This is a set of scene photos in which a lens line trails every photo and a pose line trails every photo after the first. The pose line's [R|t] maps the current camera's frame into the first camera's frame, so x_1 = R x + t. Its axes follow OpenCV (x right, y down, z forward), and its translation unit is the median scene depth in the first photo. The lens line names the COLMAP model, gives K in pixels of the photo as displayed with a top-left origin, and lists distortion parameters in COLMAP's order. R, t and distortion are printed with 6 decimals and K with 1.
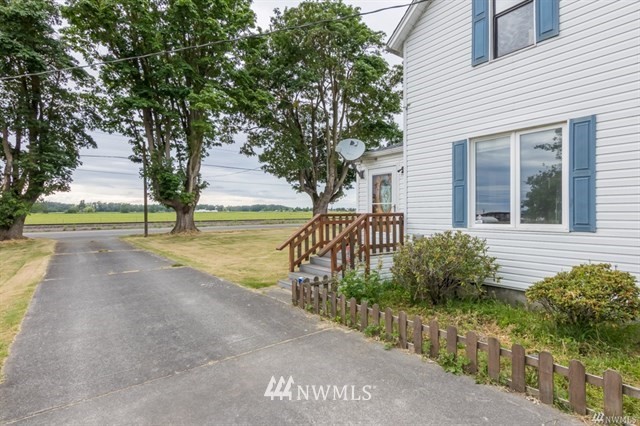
lens RADIAL K [[323.7, 0, 320.0], [0, 323.7, 213.0], [0, 0, 1]] dist [0.002370, 0.000140]
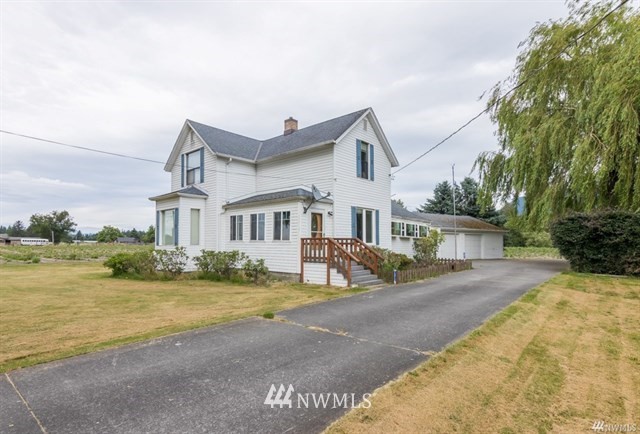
lens RADIAL K [[331.1, 0, 316.8], [0, 331.1, 236.9], [0, 0, 1]] dist [0.002902, 0.000808]
pose [[-0.186633, 0.022742, 0.982166, -1.859522], [0.000095, 0.999732, -0.023131, 0.043635], [-0.982430, -0.004224, -0.186586, 1.765044]]
